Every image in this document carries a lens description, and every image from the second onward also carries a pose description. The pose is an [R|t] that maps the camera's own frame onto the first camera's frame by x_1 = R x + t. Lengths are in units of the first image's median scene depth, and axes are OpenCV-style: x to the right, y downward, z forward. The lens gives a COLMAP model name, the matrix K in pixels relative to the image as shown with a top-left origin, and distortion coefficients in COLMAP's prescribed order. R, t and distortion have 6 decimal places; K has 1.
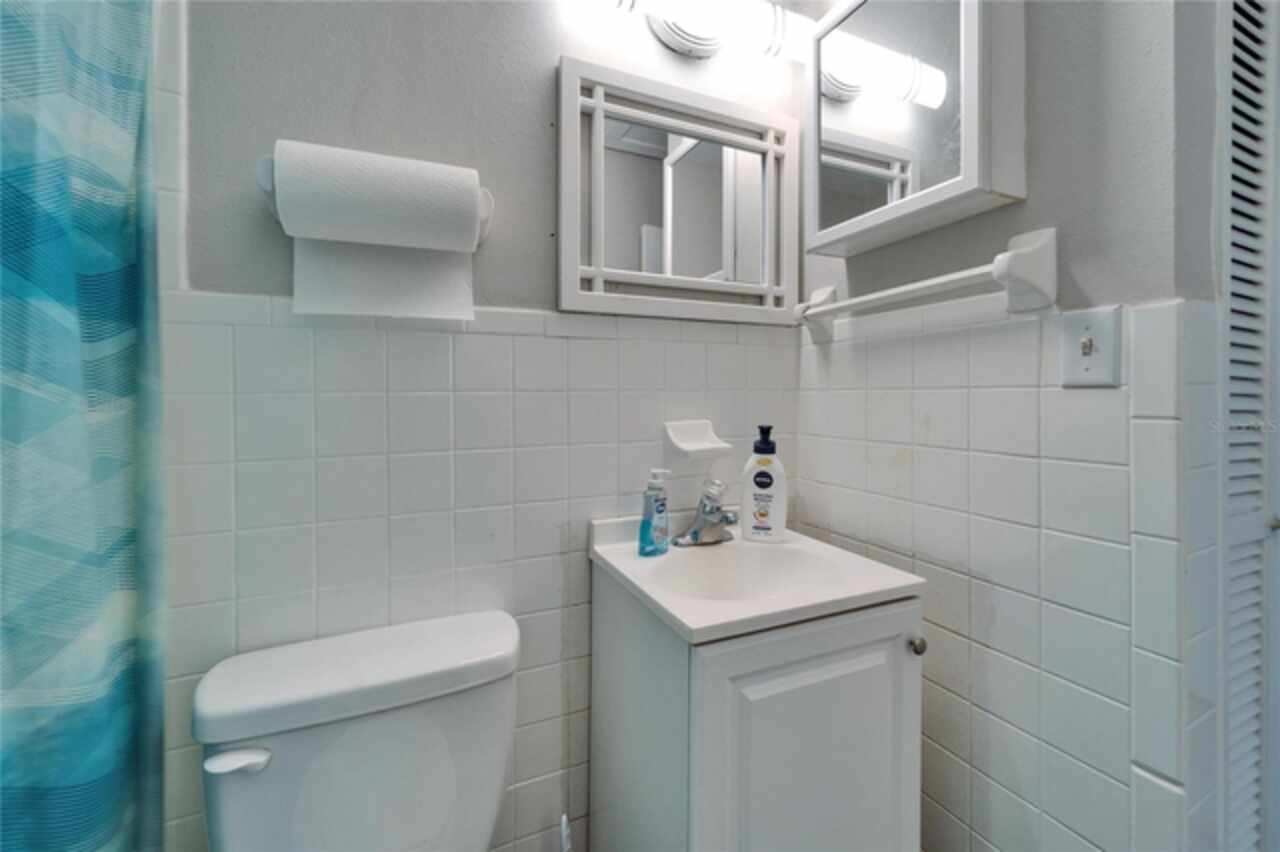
lens RADIAL K [[549.3, 0, 643.1], [0, 549.3, 397.2], [0, 0, 1]] dist [0.016353, -0.000073]
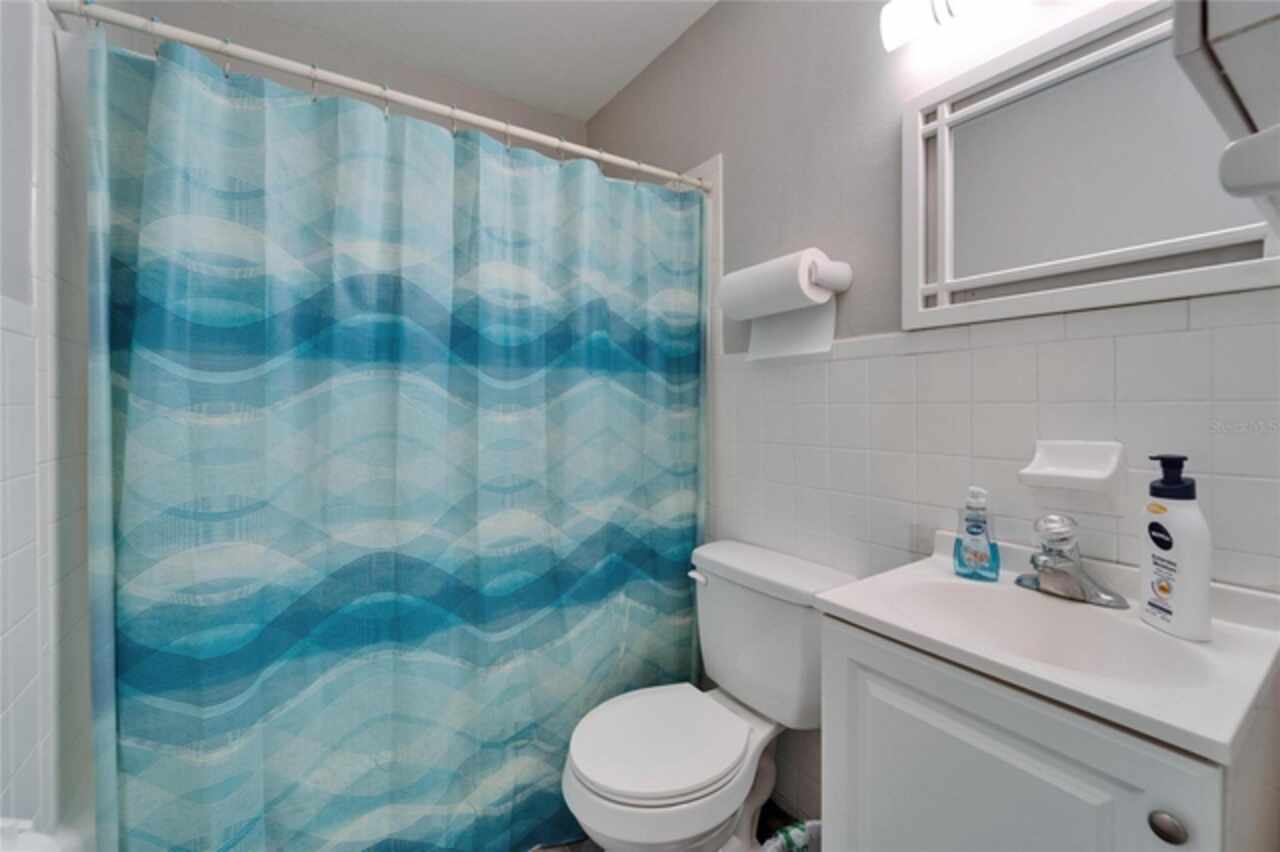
lens RADIAL K [[519.6, 0, 631.3], [0, 519.6, 410.7], [0, 0, 1]] dist [-0.000268, -0.000137]
pose [[0.155206, 0.013135, -0.987795, 0.786976], [-0.002463, 0.999914, 0.012909, -0.008682], [0.987879, 0.000429, 0.155225, 0.286406]]
